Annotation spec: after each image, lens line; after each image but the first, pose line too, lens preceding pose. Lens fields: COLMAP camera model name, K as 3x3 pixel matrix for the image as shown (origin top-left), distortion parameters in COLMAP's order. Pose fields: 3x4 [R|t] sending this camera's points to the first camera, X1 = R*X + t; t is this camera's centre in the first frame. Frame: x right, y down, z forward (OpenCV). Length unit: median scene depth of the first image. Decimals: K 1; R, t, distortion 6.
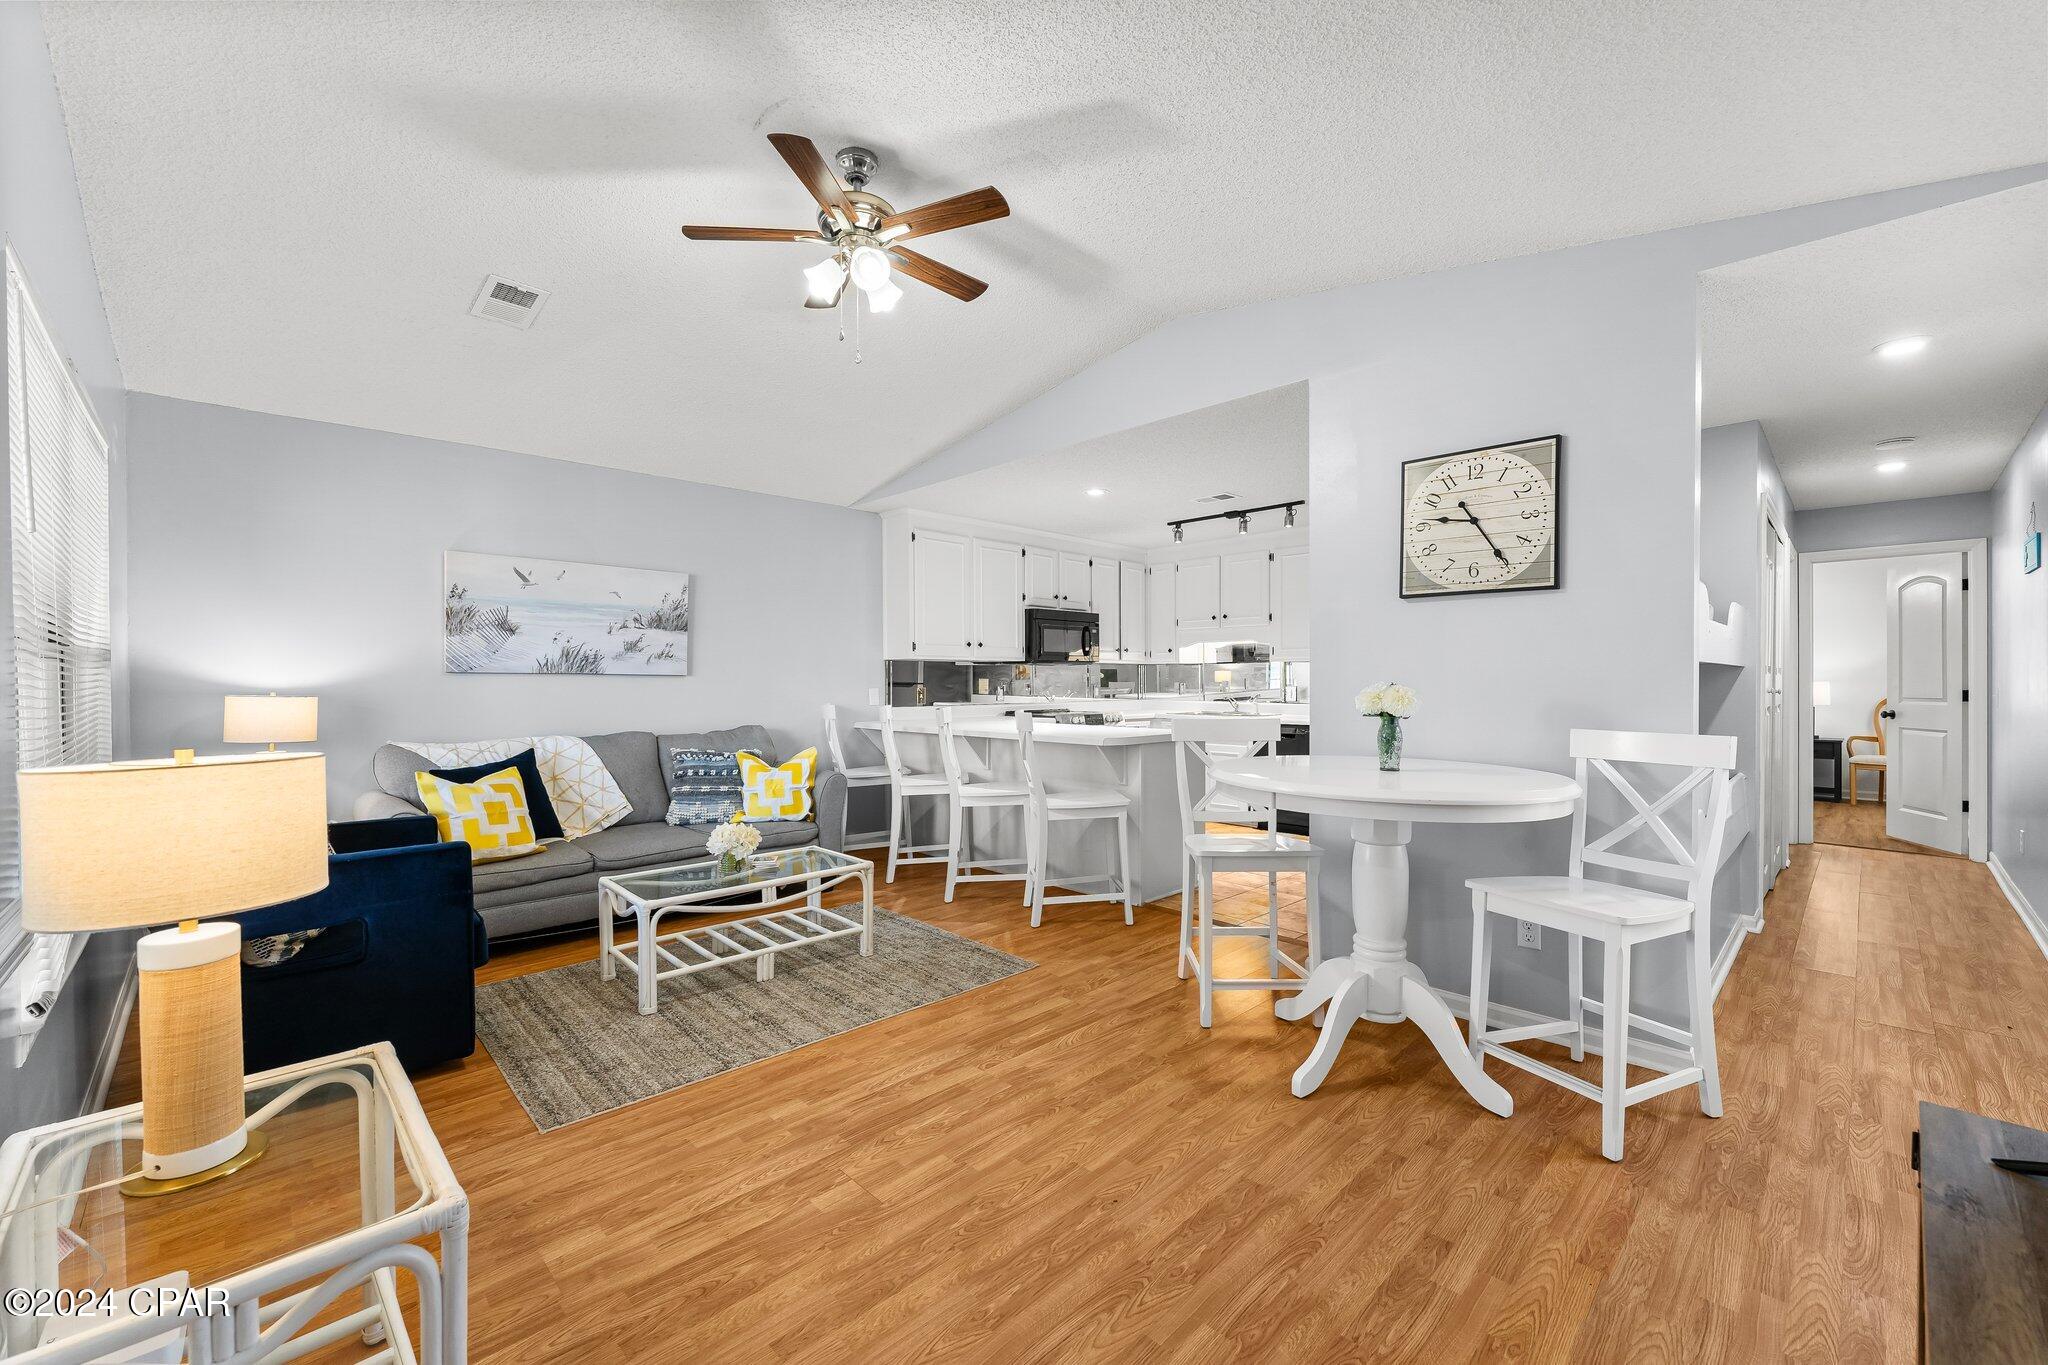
lens RADIAL K [[822.8, 0, 1020.9], [0, 822.8, 693.0], [0, 0, 1]] dist [0.001131, 0.000054]
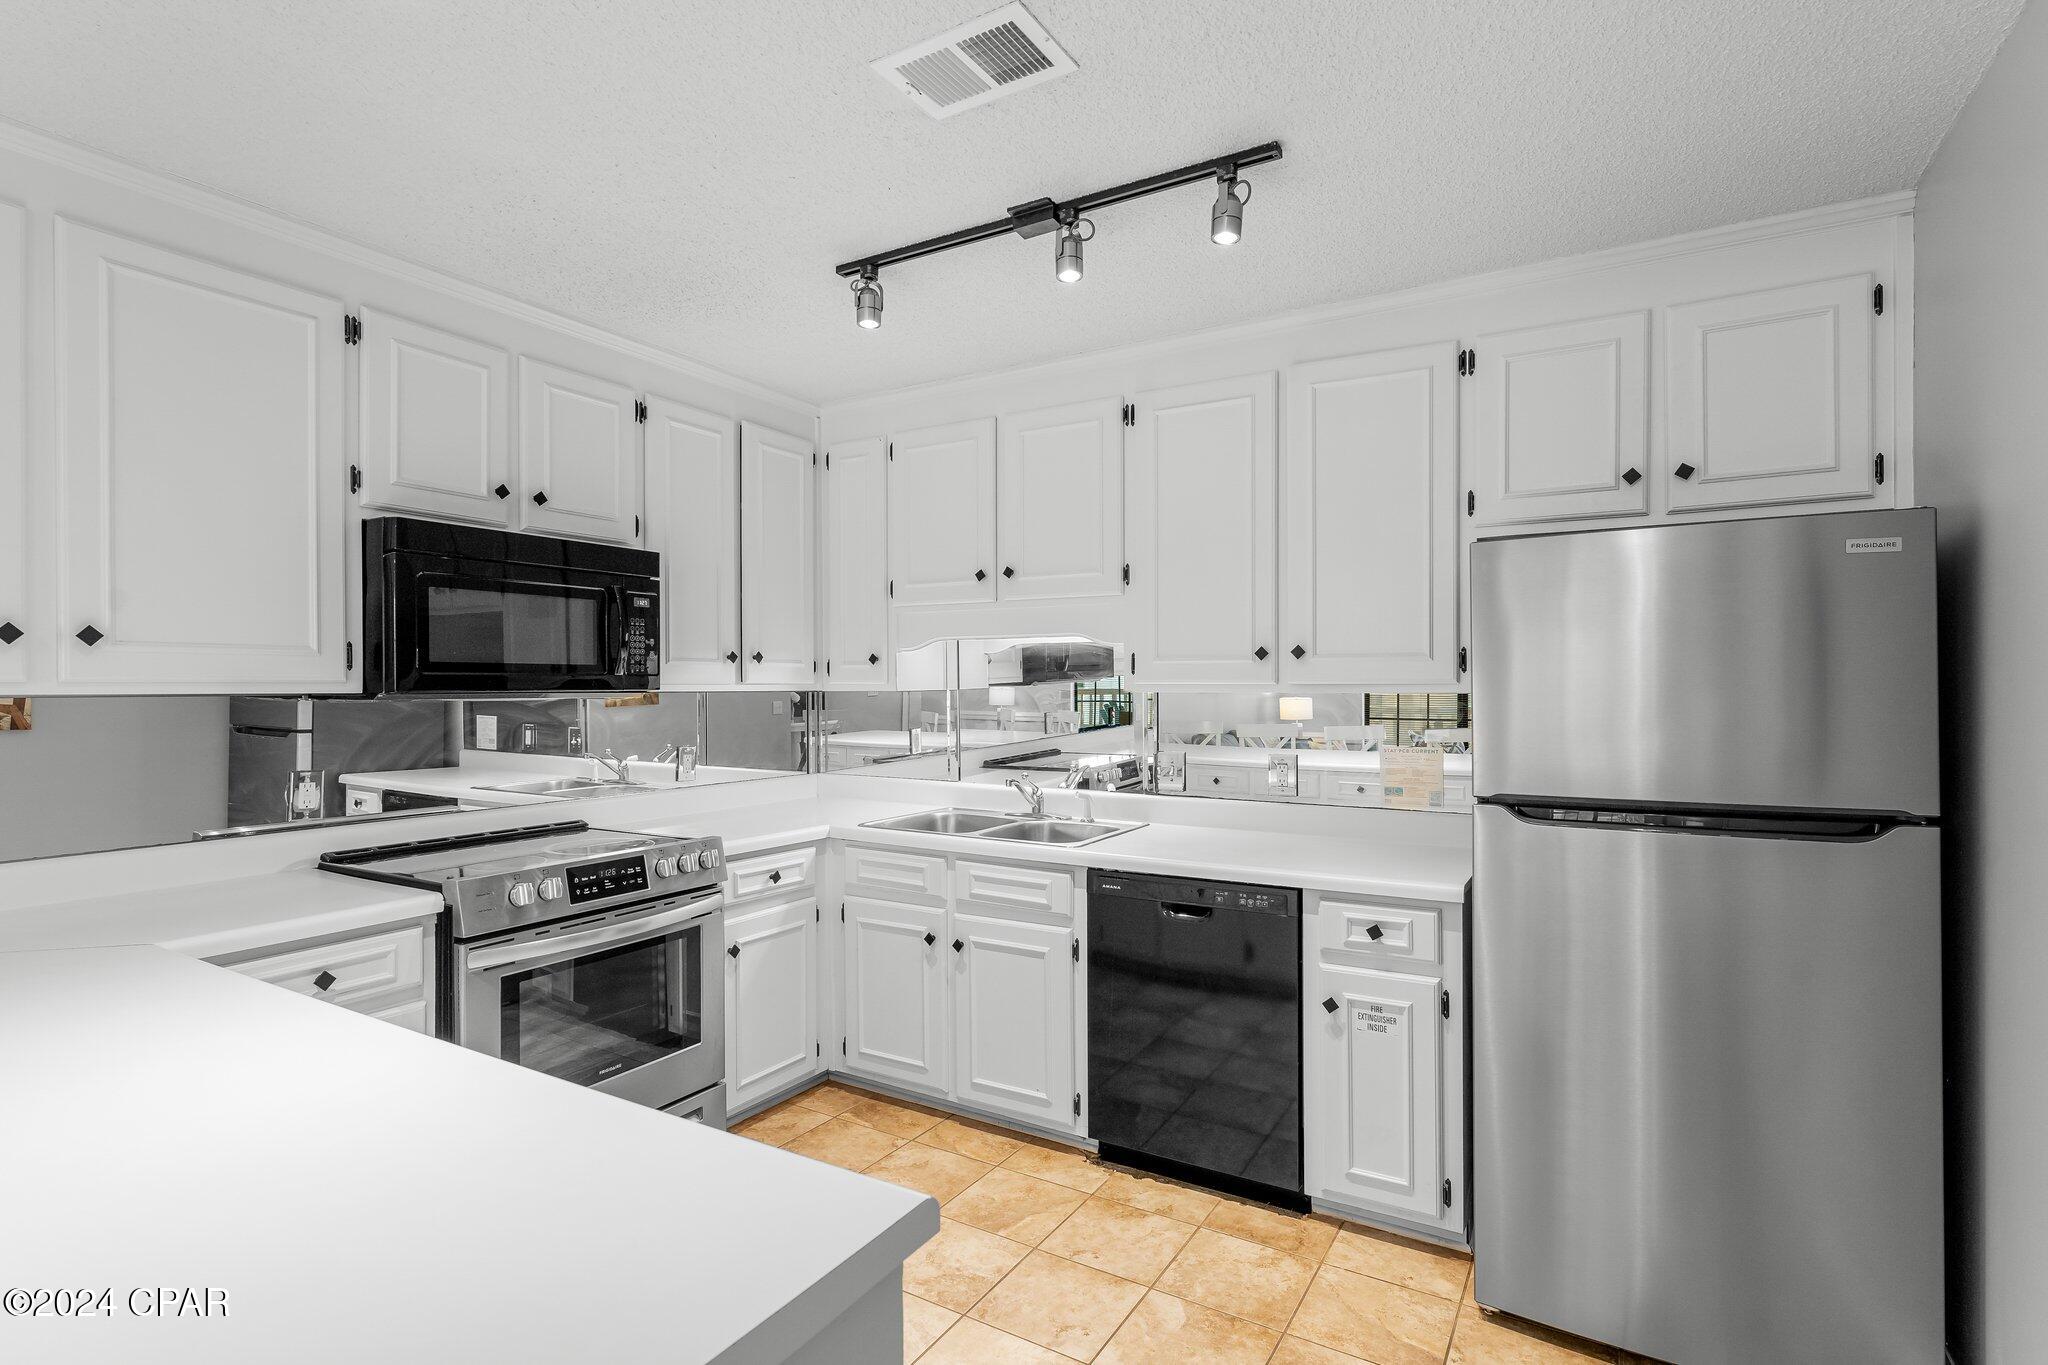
lens RADIAL K [[1000.9, 0, 1021.5], [0, 1000.9, 689.3], [0, 0, 1]] dist [-0.000852, 0.002810]
pose [[0.965814, -0.000642, 0.259235, 0.215209], [0.004214, 0.999904, -0.013226, -0.052263], [-0.259201, 0.013866, 0.965724, 0.889575]]
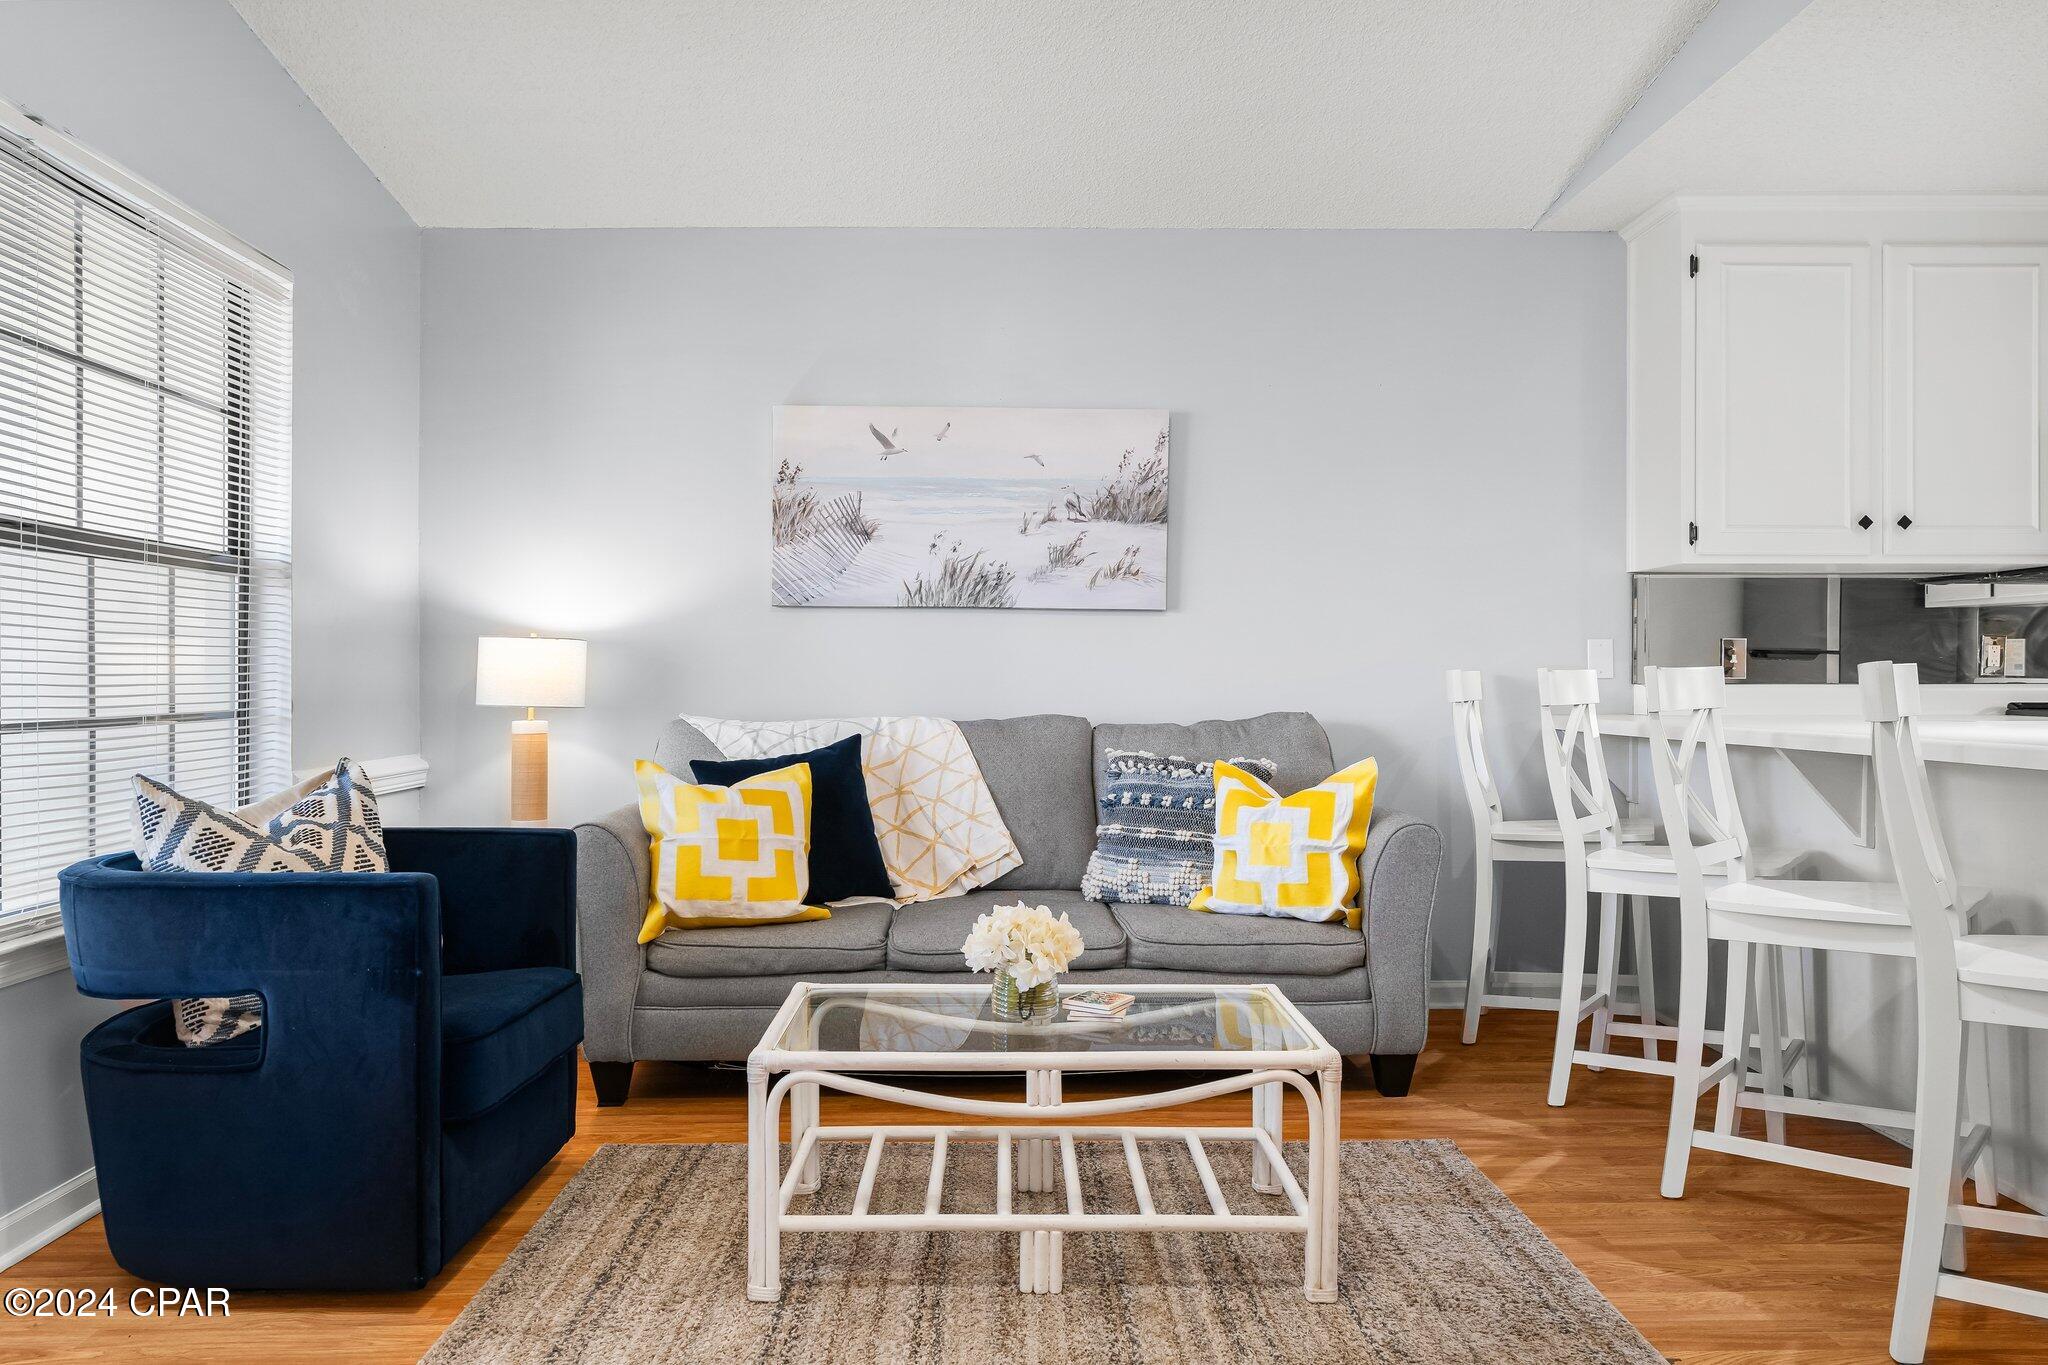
lens RADIAL K [[1350.8, 0, 1005.7], [0, 1350.8, 690.1], [0, 0, 1]] dist [-0.002610, 0.004080]
pose [[0.731920, 0.006006, -0.681364, 0.104230], [-0.011083, 0.999934, -0.003092, 0.036572], [0.681301, 0.009814, 0.731938, 0.369651]]
